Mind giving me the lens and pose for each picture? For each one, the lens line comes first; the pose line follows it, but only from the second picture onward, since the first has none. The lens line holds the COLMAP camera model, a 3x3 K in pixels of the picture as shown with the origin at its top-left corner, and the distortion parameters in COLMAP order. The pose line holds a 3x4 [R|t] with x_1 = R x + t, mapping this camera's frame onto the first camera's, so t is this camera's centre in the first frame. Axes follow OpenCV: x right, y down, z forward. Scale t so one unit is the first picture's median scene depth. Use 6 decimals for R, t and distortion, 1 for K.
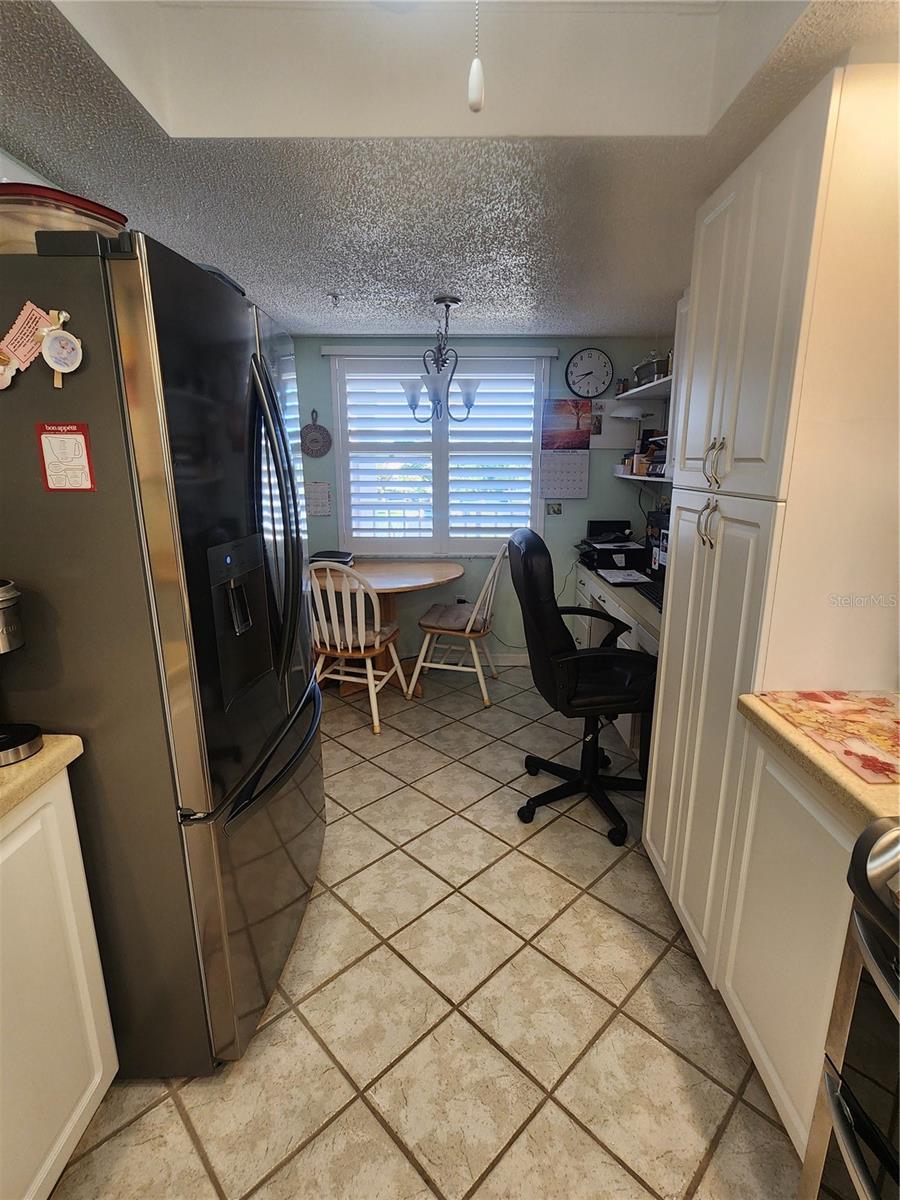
lens RADIAL K [[568.2, 0, 454.4], [0, 568.2, 602.8], [0, 0, 1]] dist [-0.000691, 0.000024]
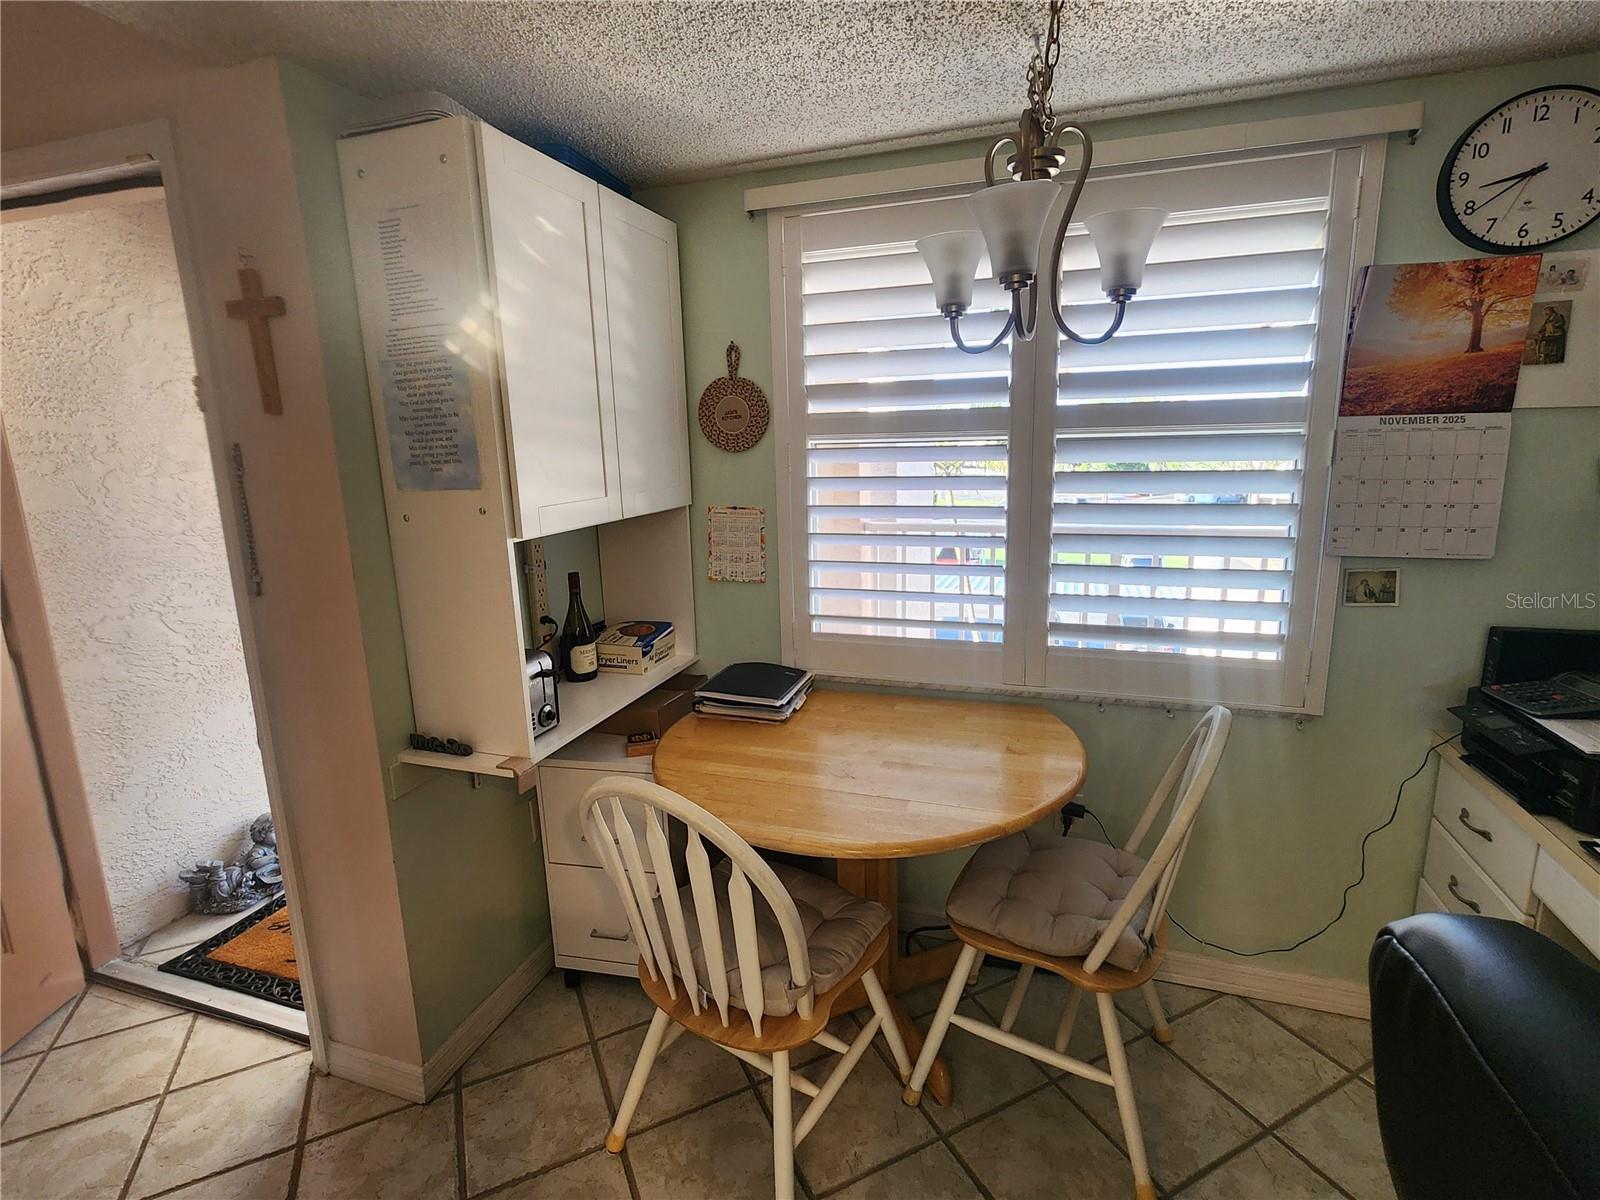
lens RADIAL K [[775.7, 0, 798.7], [0, 775.7, 600.5], [0, 0, 1]] dist [-0.003817, -0.000090]
pose [[0.948825, 0.039716, -0.313295, -0.005287], [-0.047049, 0.998766, -0.015878, -0.138348], [0.312277, 0.029805, 0.949523, 0.466920]]
